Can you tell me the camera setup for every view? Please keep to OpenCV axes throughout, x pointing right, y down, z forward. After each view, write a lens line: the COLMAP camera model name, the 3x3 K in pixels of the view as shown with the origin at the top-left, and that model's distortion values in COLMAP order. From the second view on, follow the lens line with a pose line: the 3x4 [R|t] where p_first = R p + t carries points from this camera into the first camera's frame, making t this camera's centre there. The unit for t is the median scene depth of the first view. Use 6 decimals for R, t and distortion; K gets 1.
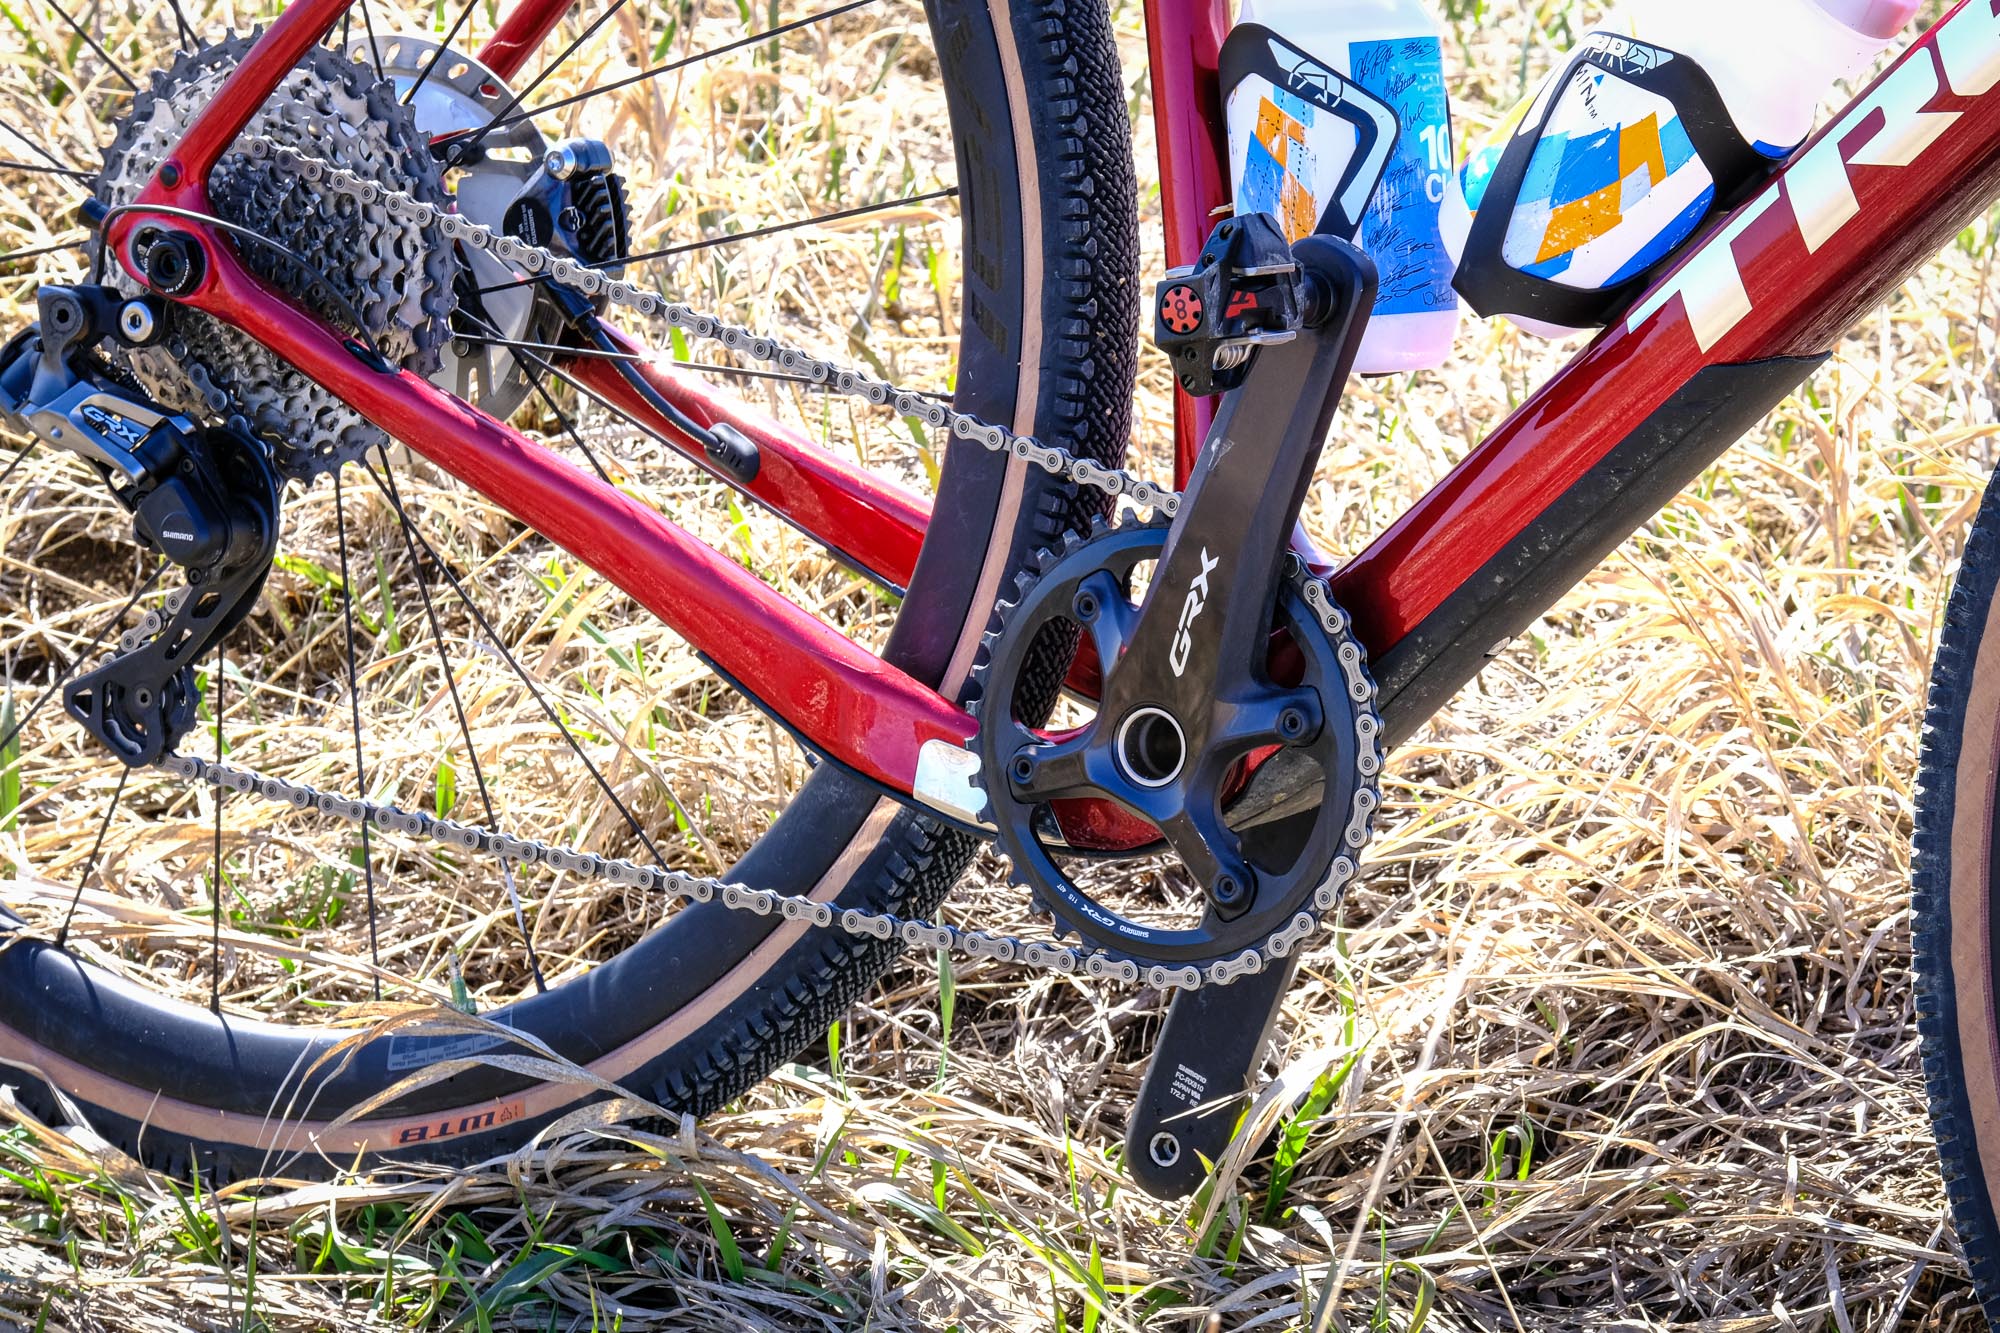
lens RADIAL K [[8450.6, 0, 1000.0], [0, 8450.6, 666.5], [0, 0, 1]] dist [0.178997, 1.100551]
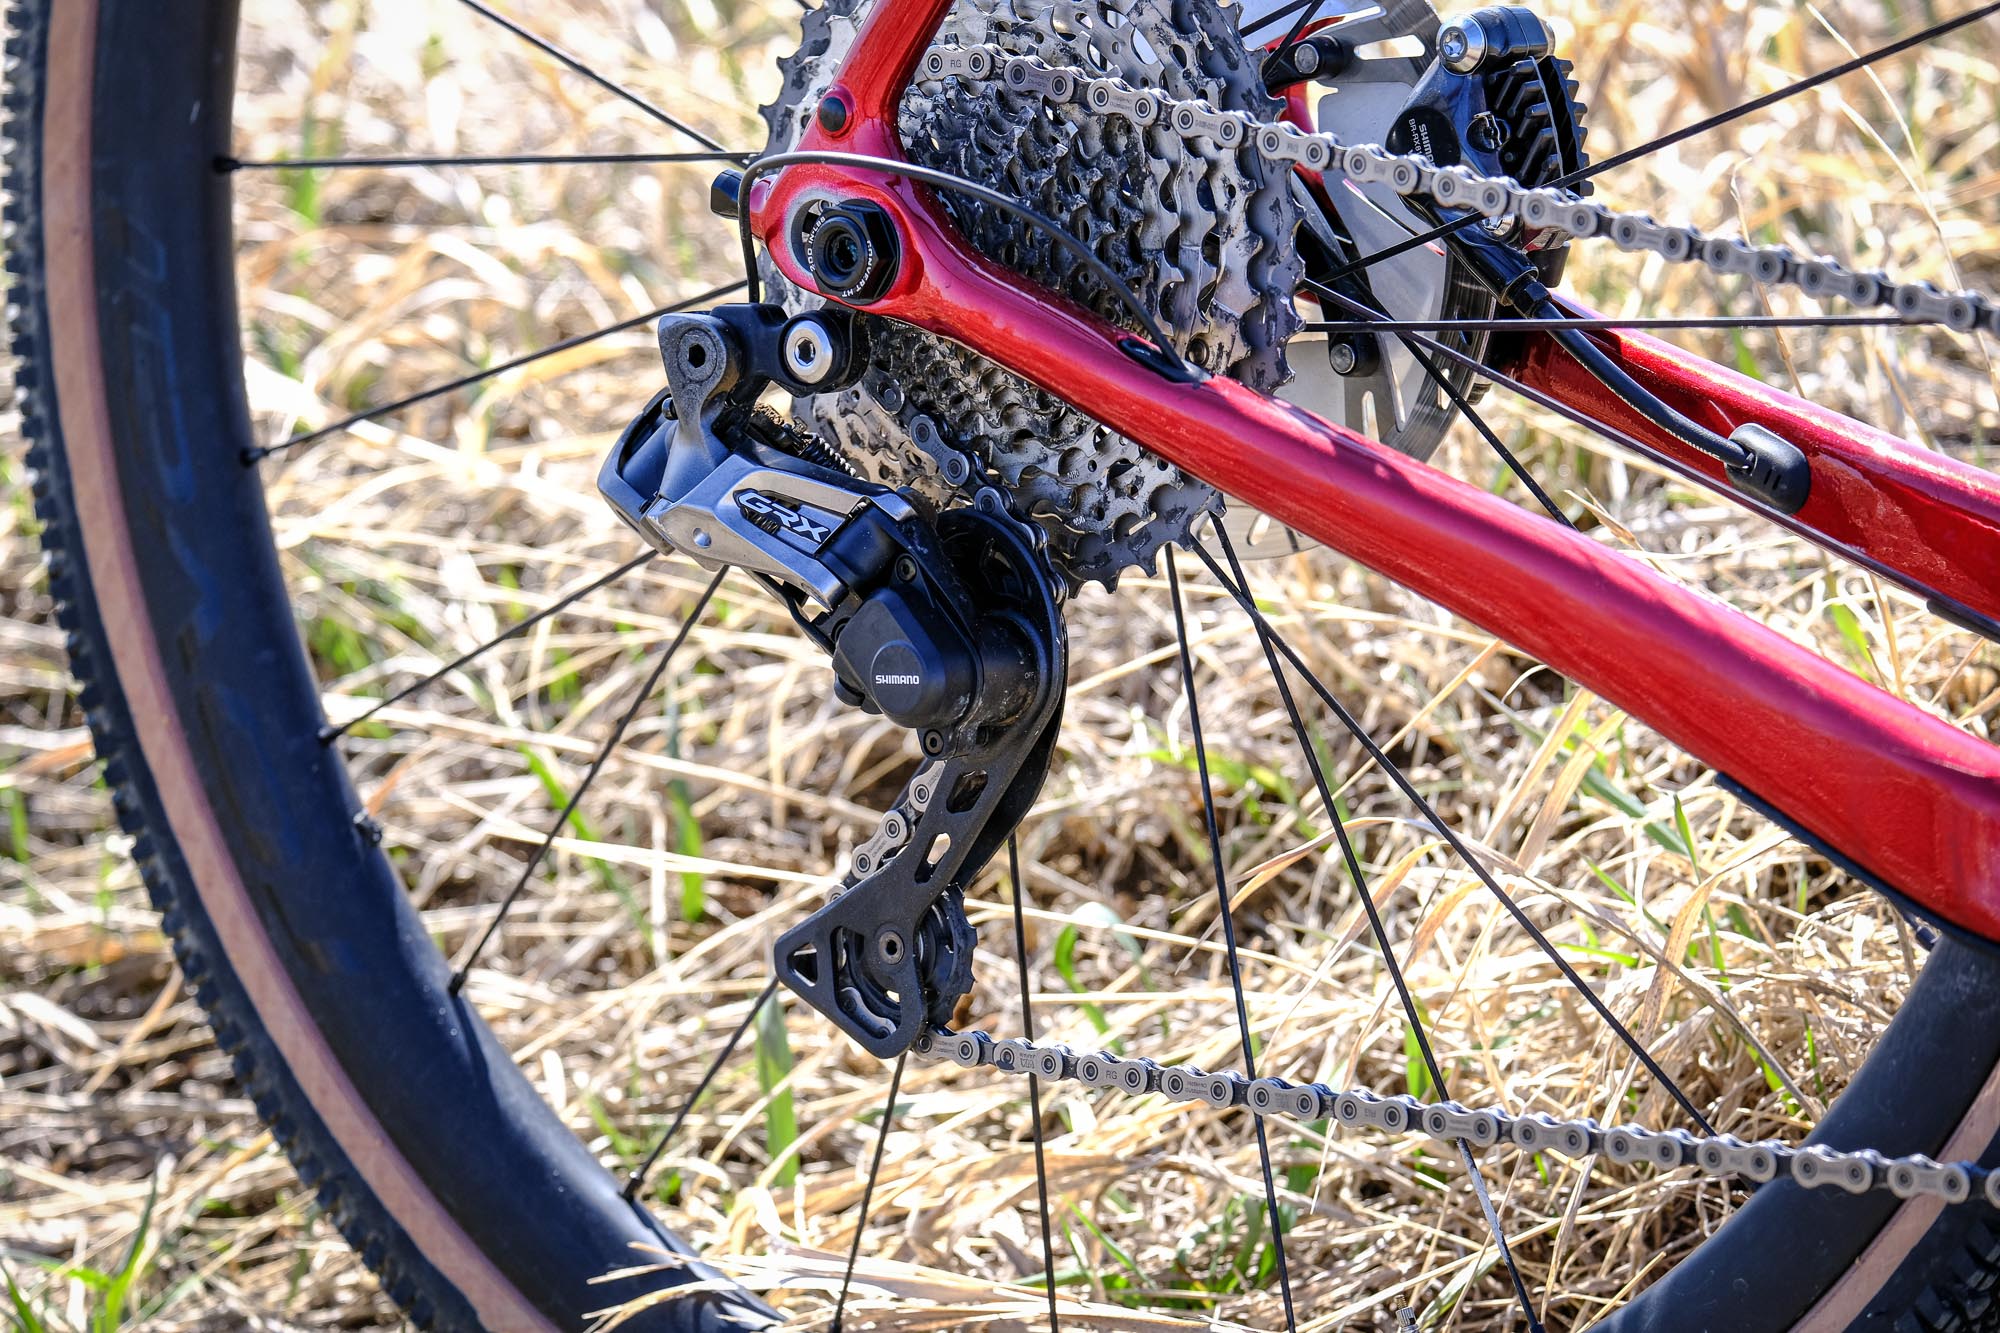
lens RADIAL K [[9605.3, 0, 999.8], [0, 9605.3, 823.2], [0, 0, 1]] dist [0.096490, 10.362730]
pose [[0.984781, -0.092871, -0.146903, 0.014403], [0.089207, 0.995520, -0.031352, 0.018056], [0.149157, 0.017770, 0.988654, 0.288440]]
